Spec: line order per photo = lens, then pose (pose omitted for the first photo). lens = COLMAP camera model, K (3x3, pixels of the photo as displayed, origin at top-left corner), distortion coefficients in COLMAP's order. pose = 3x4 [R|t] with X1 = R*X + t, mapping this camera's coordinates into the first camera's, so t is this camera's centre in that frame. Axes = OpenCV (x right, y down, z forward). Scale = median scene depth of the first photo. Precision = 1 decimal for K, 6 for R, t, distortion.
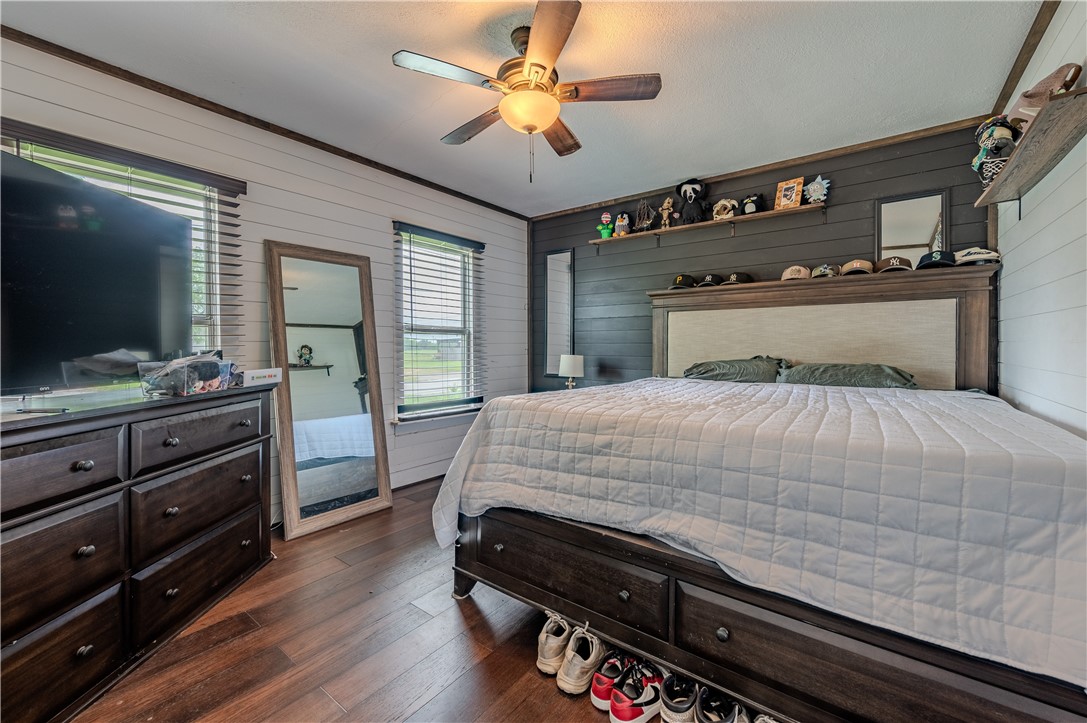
lens RADIAL K [[431.9, 0, 546.9], [0, 431.9, 349.9], [0, 0, 1]] dist [-0.005393, 0.000959]
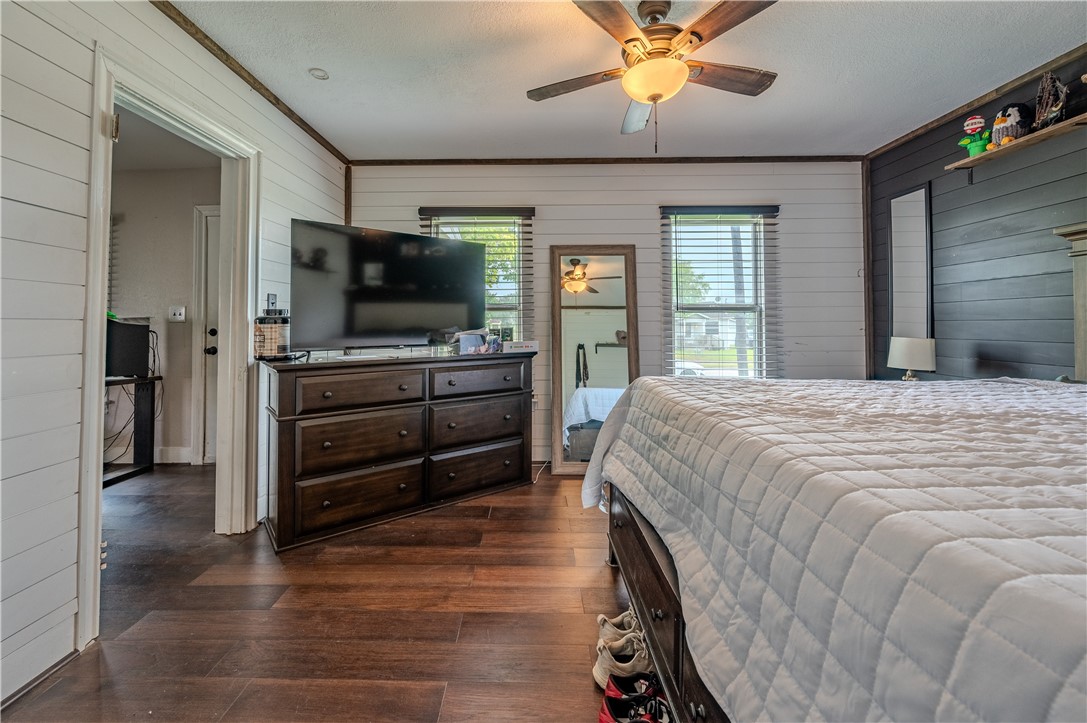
lens RADIAL K [[431.9, 0, 526.8], [0, 431.9, 315.4], [0, 0, 1]] dist [-0.005393, 0.000959]
pose [[0.594040, -0.017528, -0.804245, 0.262079], [-0.007341, 0.999603, -0.027208, -0.000591], [0.804402, 0.022066, 0.593675, 0.099886]]
